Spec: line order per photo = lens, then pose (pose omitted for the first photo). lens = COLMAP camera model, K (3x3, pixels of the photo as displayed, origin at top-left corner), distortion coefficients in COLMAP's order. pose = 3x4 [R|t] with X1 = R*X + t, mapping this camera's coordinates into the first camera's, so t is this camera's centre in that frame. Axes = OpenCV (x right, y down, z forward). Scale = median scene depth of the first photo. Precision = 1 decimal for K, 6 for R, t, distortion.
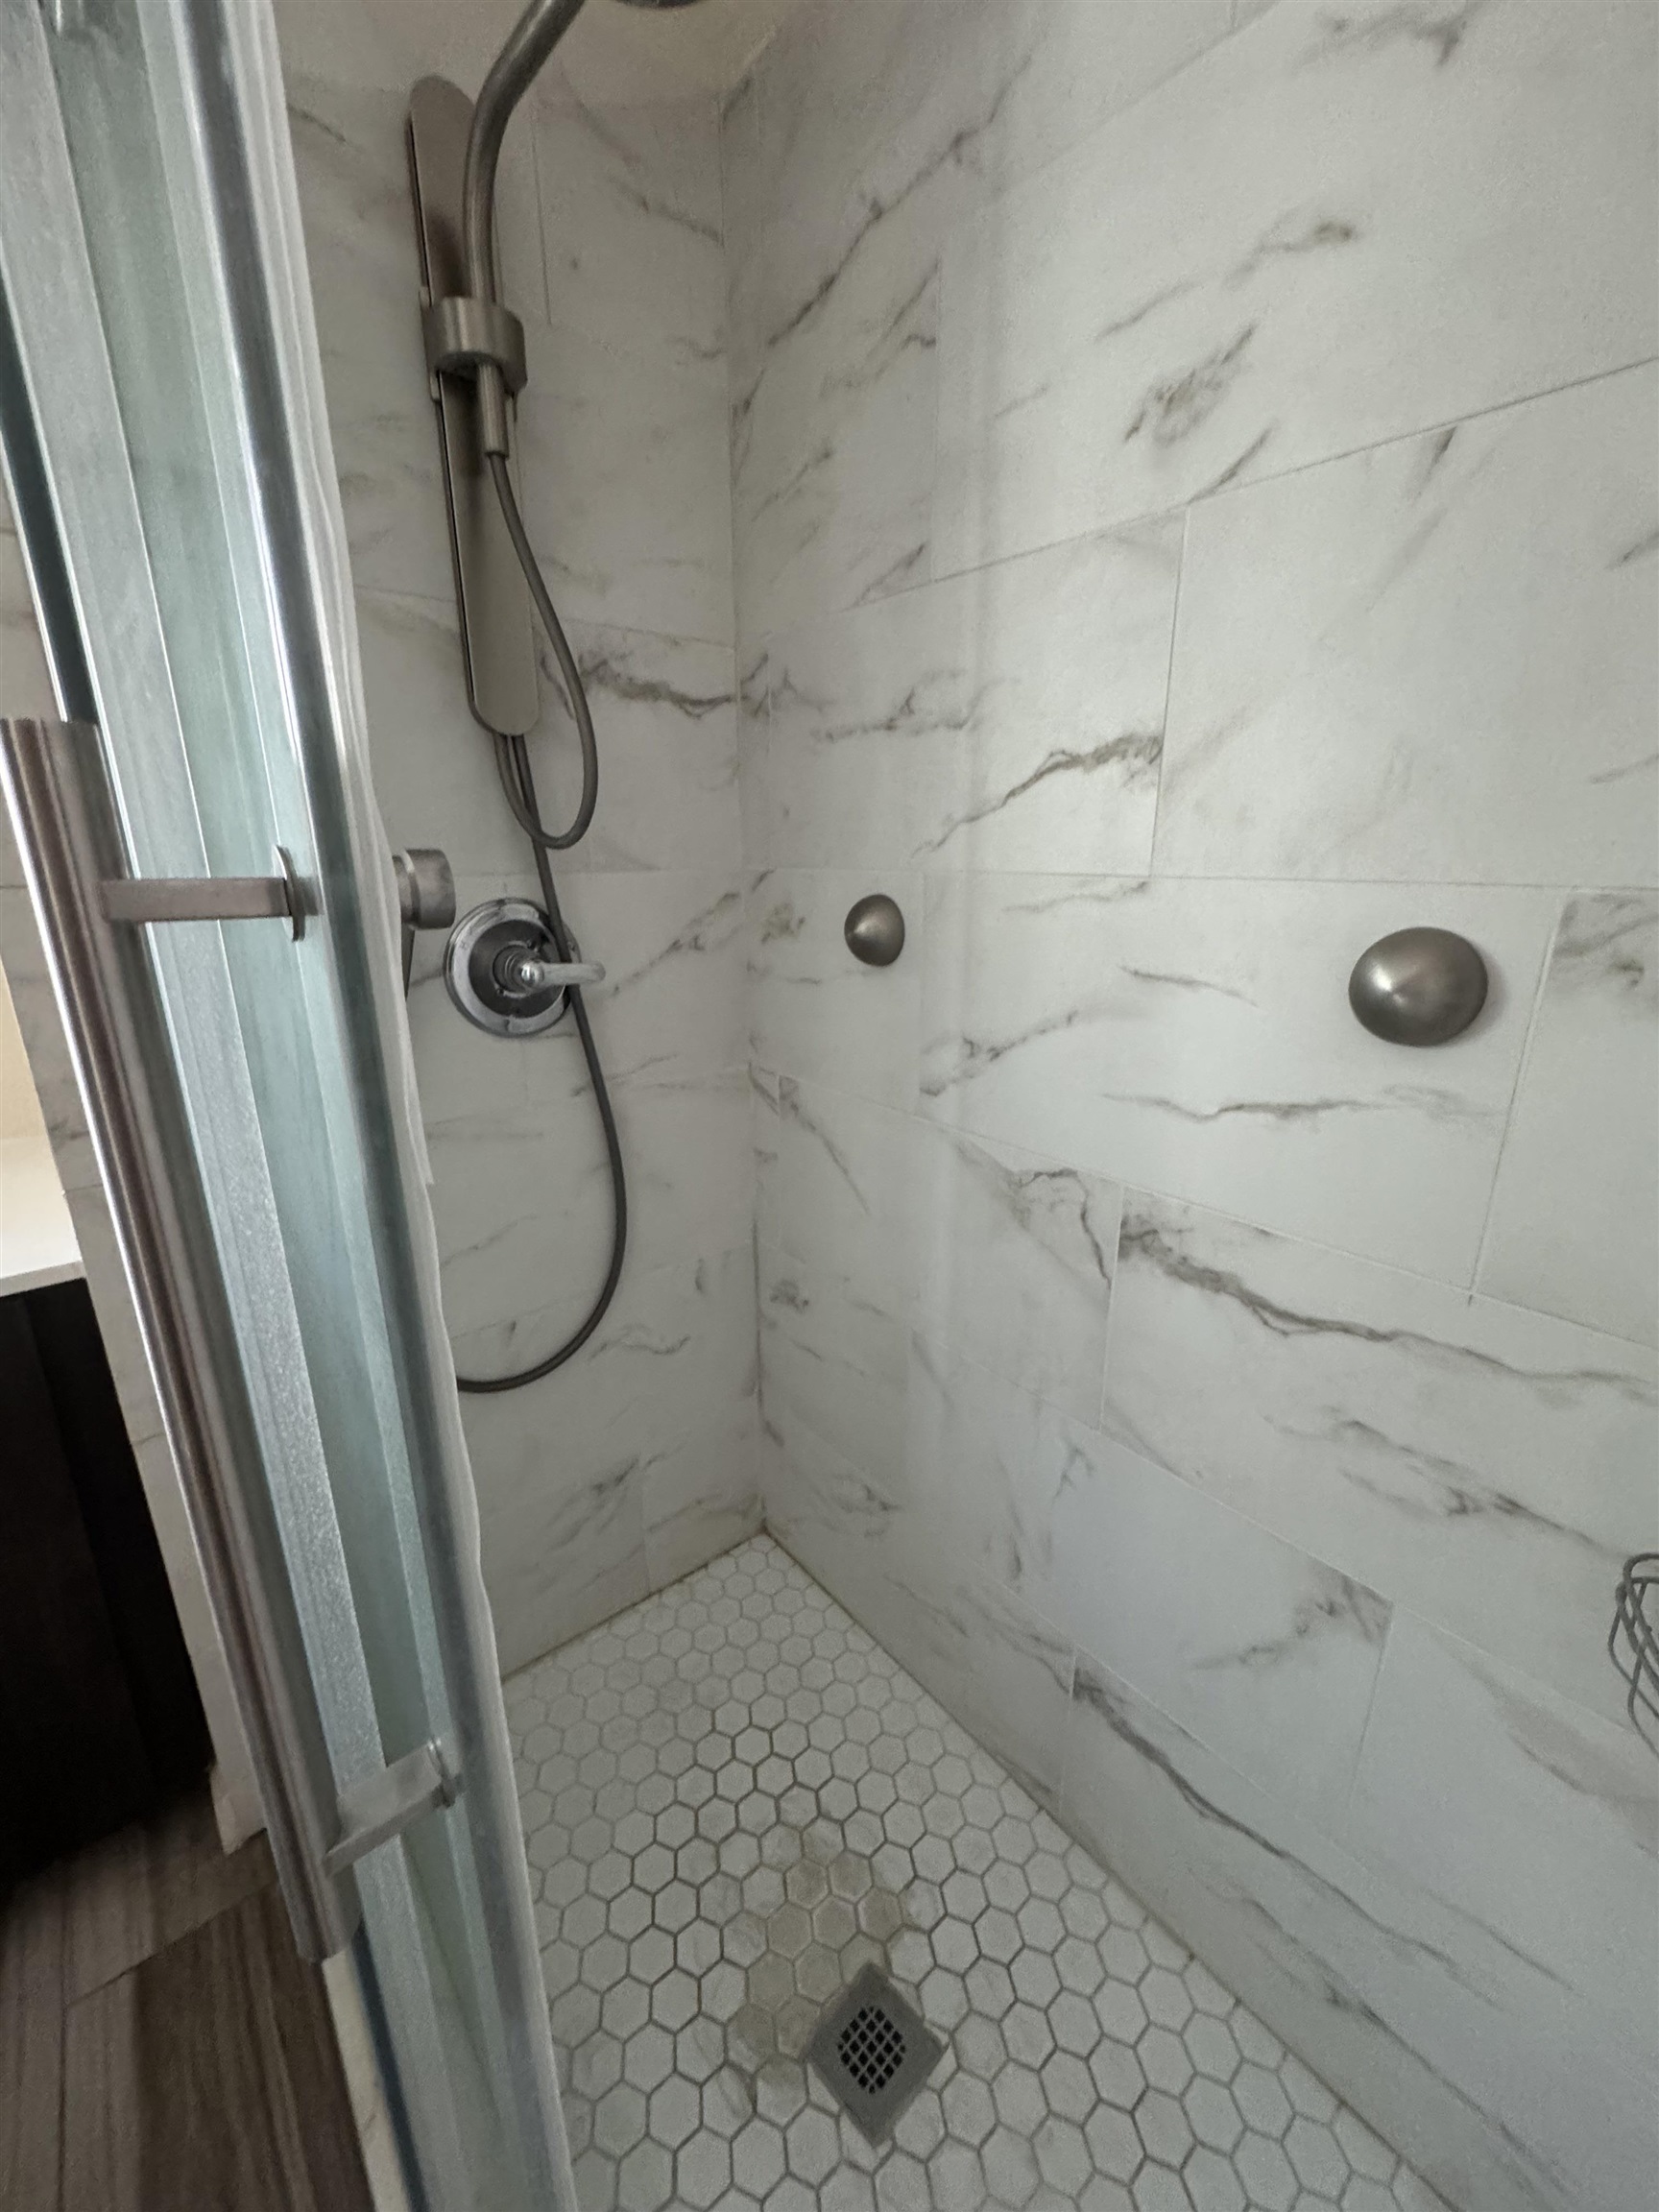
lens RADIAL K [[881.1, 0, 826.0], [0, 881.1, 1106.1], [0, 0, 1]] dist [-0.001996, 0.000278]
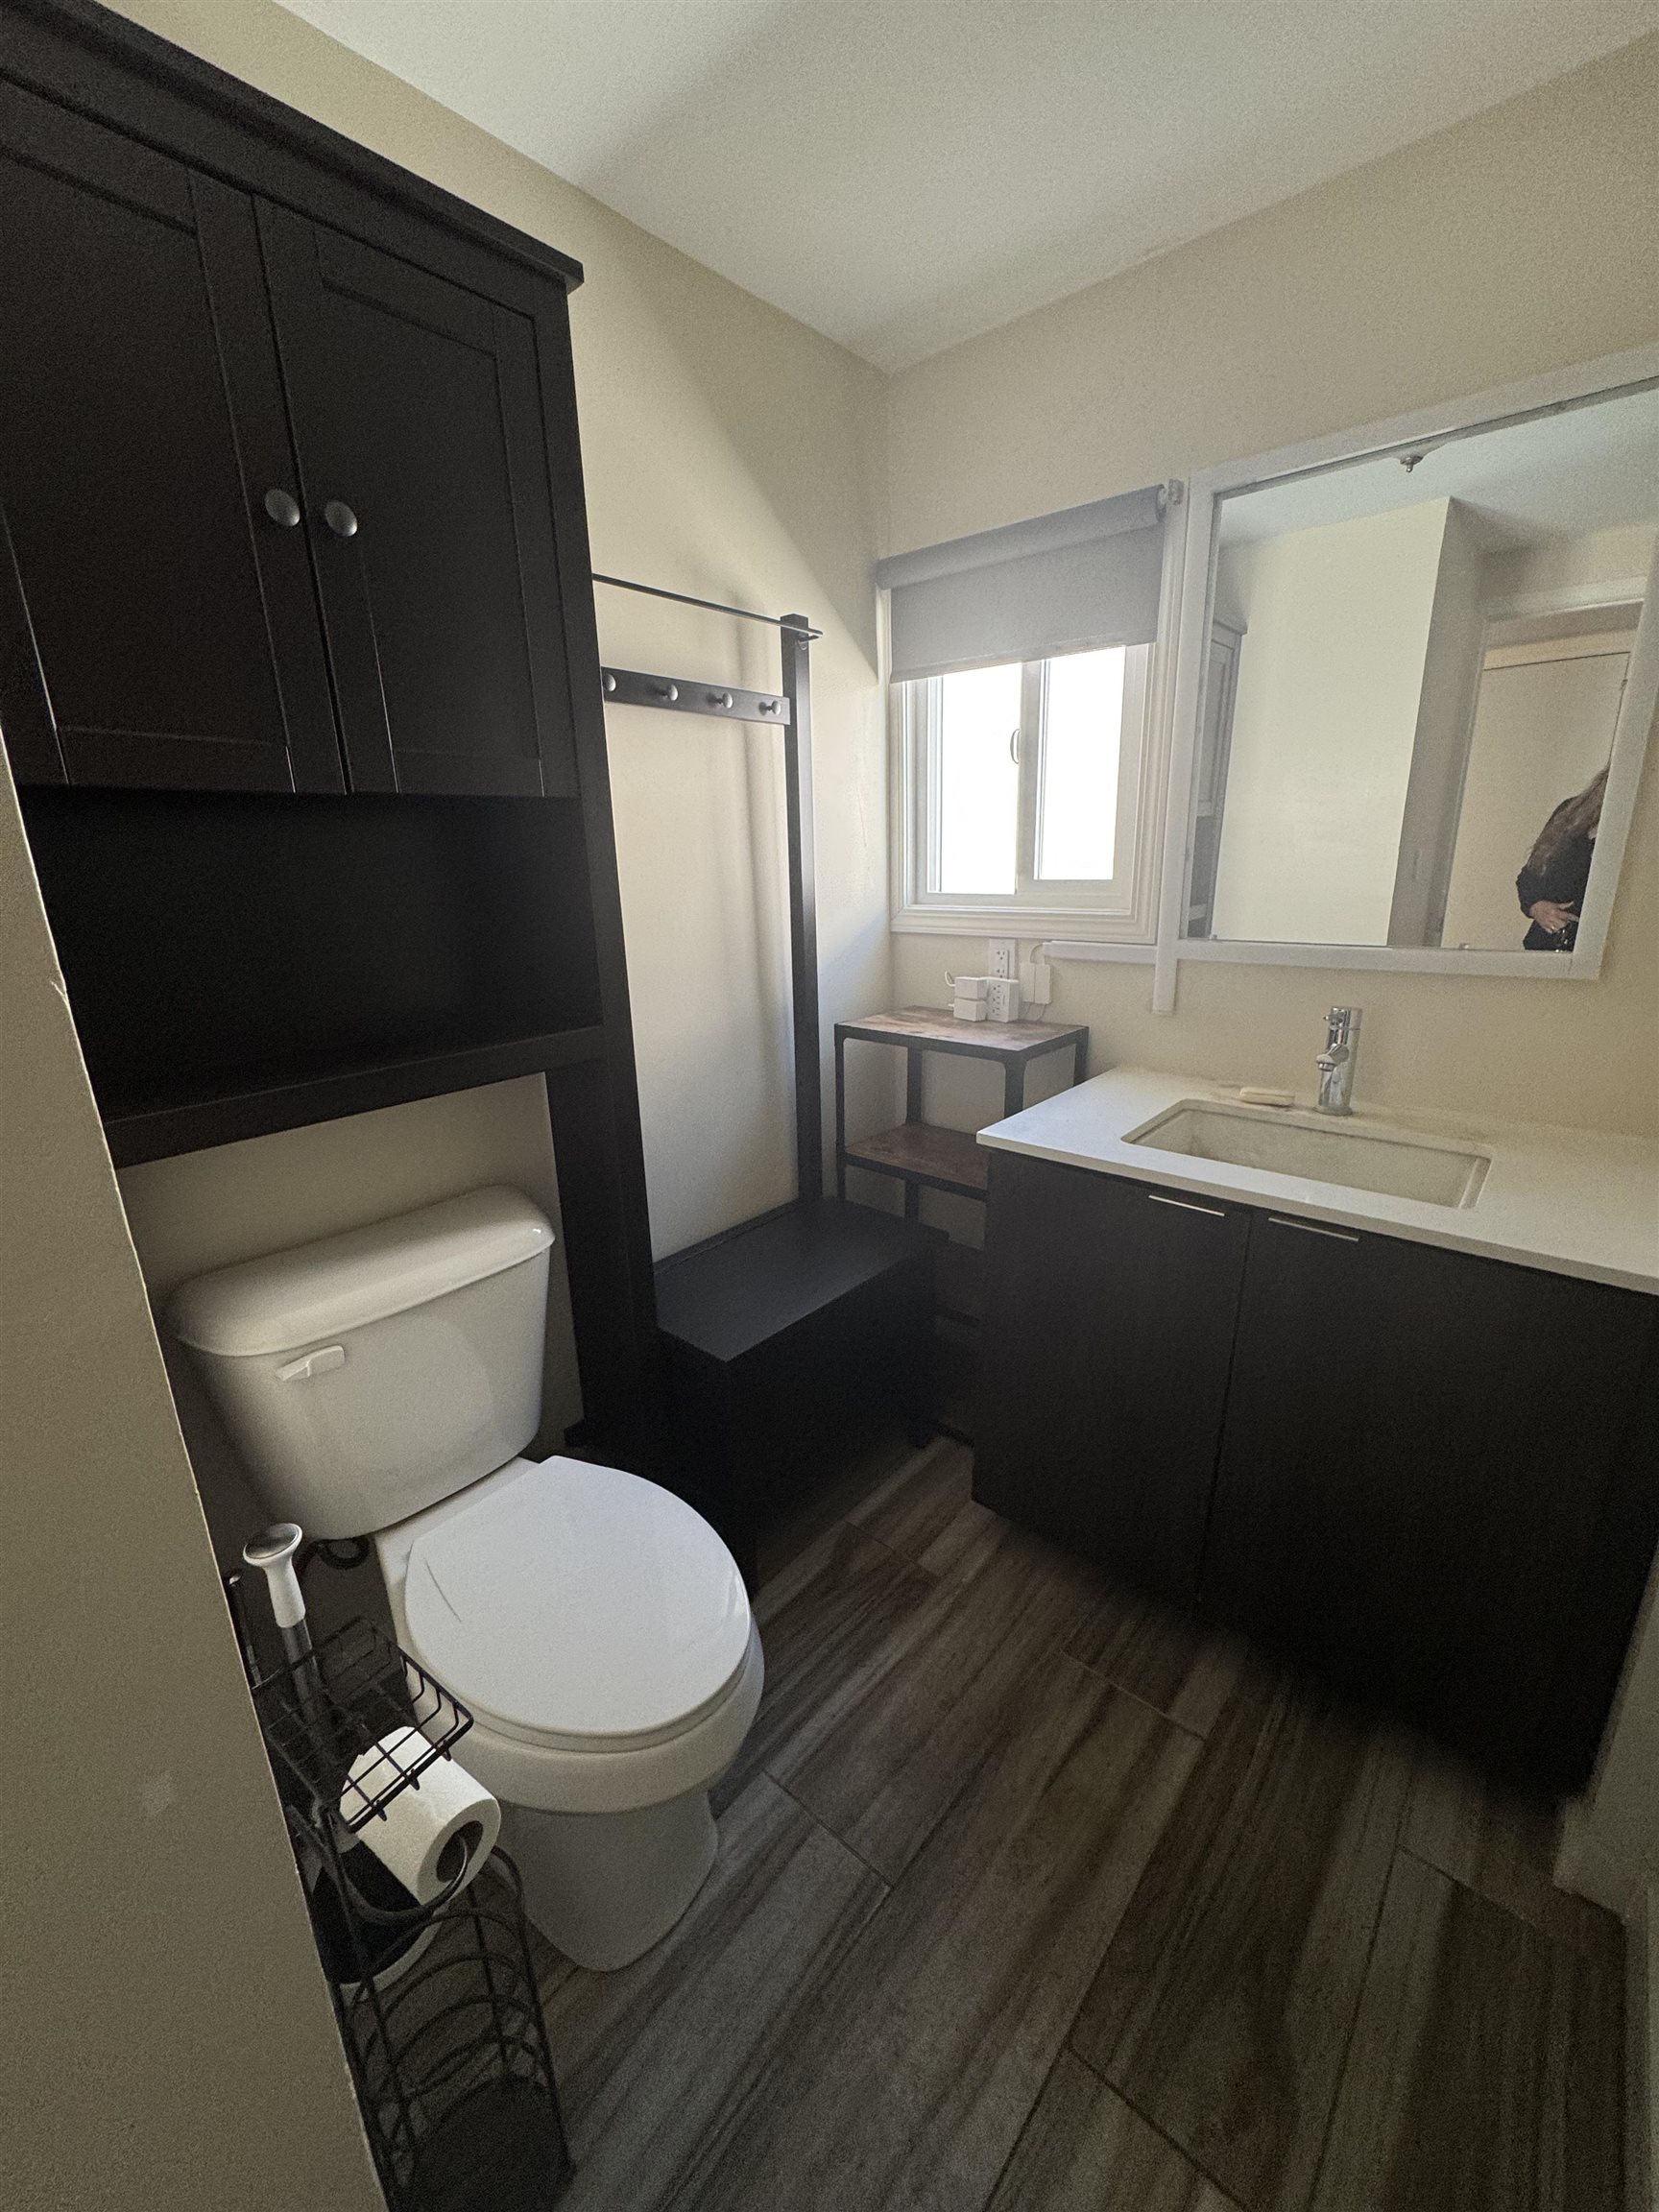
lens RADIAL K [[881.1, 0, 825.7], [0, 881.1, 1116.5], [0, 0, 1]] dist [-0.001996, 0.000278]
pose [[0.169759, 0.268551, -0.948189, -0.142362], [-0.257710, 0.940770, 0.220311, 0.038171], [0.951193, 0.206958, 0.228913, -0.229937]]
